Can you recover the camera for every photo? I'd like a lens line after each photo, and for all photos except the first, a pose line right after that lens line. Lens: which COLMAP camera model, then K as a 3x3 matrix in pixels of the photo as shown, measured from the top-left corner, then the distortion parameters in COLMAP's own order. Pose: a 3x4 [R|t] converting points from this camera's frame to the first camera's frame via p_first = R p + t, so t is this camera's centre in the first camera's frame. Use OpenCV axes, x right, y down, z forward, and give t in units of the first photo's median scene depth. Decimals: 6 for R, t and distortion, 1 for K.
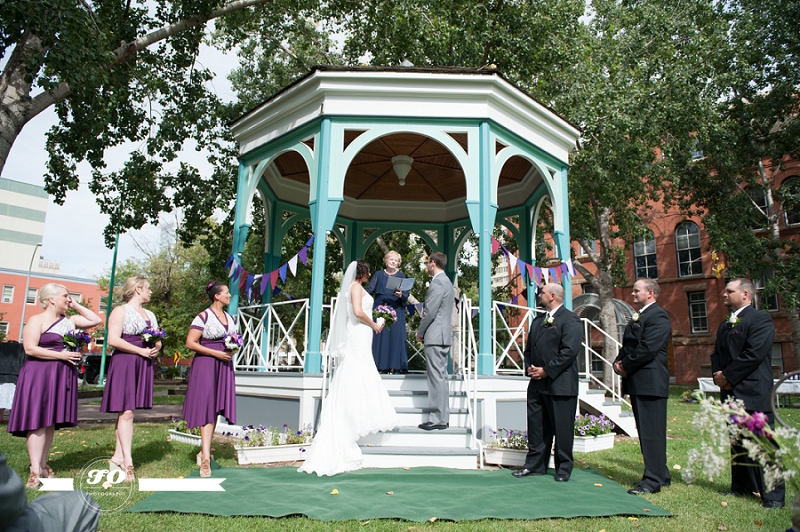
lens RADIAL K [[554.5, 0, 400.0], [0, 554.5, 266.0], [0, 0, 1]] dist [0.006959, 0.002387]
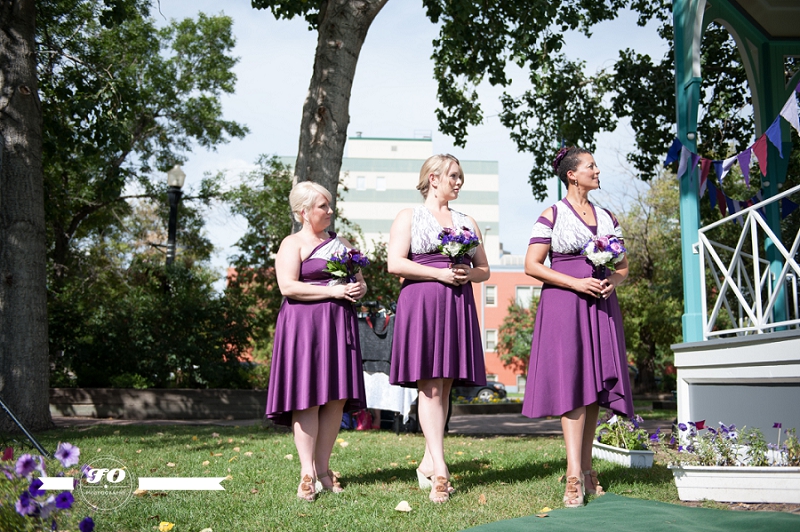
lens RADIAL K [[805.1, 0, 398.0], [0, 805.1, 288.1], [0, 0, 1]] dist [0.013780, 0.009875]
pose [[0.740910, -0.112436, -0.662126, 0.008539], [0.153314, 0.988170, 0.003755, 0.096958], [0.653871, -0.104295, 0.749383, 0.239377]]
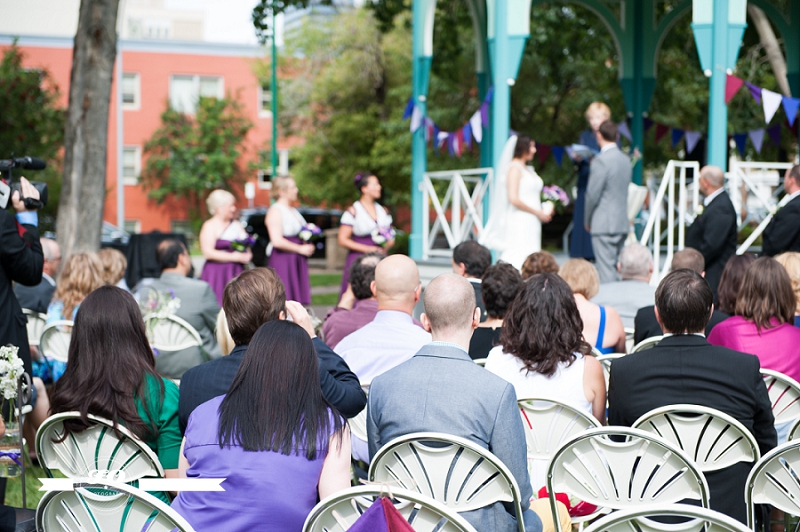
lens RADIAL K [[1606.3, 0, 400.0], [0, 1606.3, 266.0], [0, 0, 1]] dist [0.411959, 0.004503]
pose [[0.914894, -0.007751, -0.403620, 0.635894], [0.093586, 0.976651, 0.193378, -0.262514], [0.392697, -0.214693, 0.894257, -1.119514]]
